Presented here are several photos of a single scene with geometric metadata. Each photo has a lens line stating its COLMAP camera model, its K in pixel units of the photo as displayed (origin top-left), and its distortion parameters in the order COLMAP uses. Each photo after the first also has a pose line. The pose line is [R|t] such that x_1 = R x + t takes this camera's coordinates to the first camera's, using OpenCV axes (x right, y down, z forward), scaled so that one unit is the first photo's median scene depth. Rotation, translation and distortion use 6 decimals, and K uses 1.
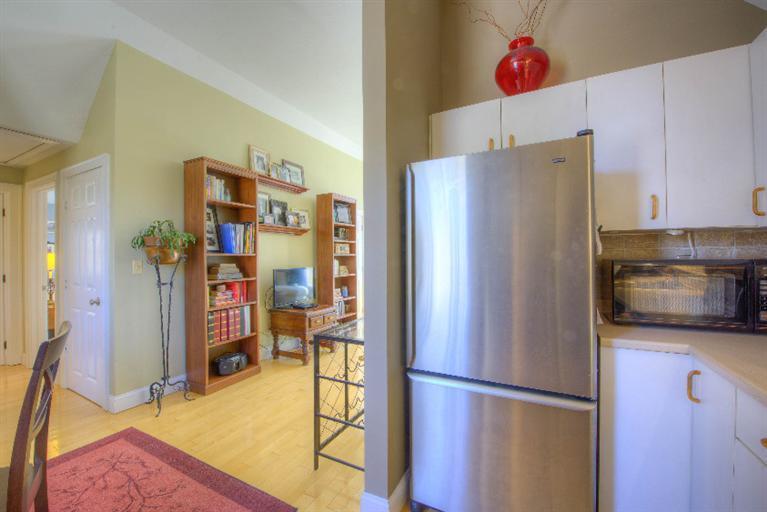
lens RADIAL K [[314.5, 0, 381.6], [0, 314.5, 254.6], [0, 0, 1]] dist [-0.025658, -0.000135]
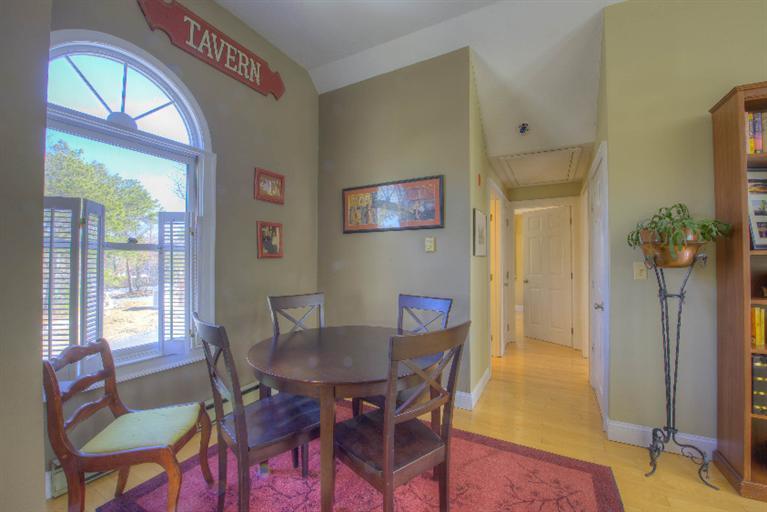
lens RADIAL K [[314.5, 0, 382.4], [0, 314.5, 255.1], [0, 0, 1]] dist [-0.025658, -0.000135]
pose [[-0.002532, -0.008515, -0.999961, -0.003953], [0.000125, 0.999964, -0.008516, 0.008818], [0.999997, -0.000147, -0.002531, 0.346757]]
